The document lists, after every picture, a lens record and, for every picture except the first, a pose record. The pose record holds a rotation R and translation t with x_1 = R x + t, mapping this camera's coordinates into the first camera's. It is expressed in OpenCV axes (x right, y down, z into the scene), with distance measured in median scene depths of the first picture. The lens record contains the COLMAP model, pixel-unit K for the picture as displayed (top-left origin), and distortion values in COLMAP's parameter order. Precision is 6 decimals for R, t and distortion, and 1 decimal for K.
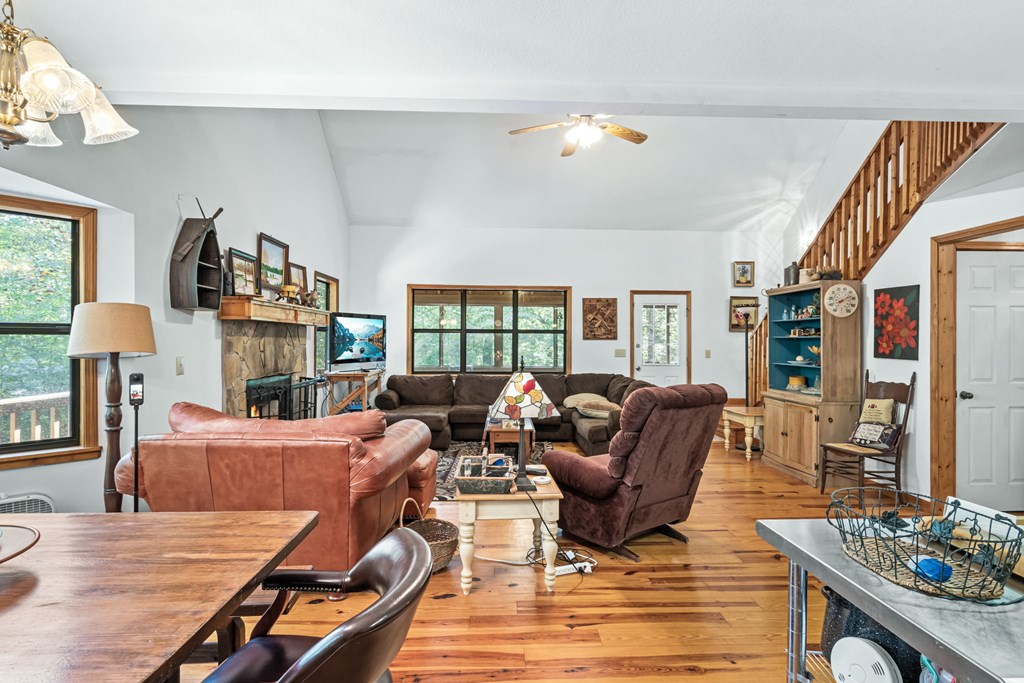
lens RADIAL K [[459.6, 0, 512.0], [0, 459.6, 341.5], [0, 0, 1]] dist [0.000752, 0.000367]
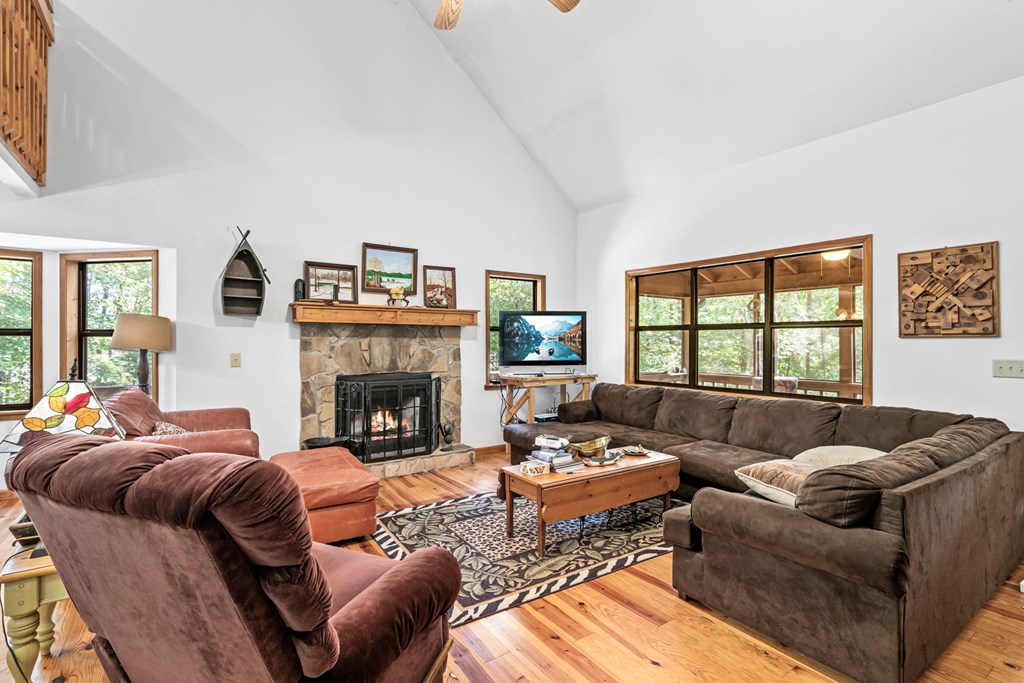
lens RADIAL K [[459.6, 0, 512.0], [0, 459.6, 341.5], [0, 0, 1]] dist [0.000752, 0.000367]
pose [[0.572999, -0.002087, -0.819553, 0.323232], [-0.001535, 0.999992, -0.003619, 0.002297], [0.819554, 0.003332, 0.572992, 0.379061]]
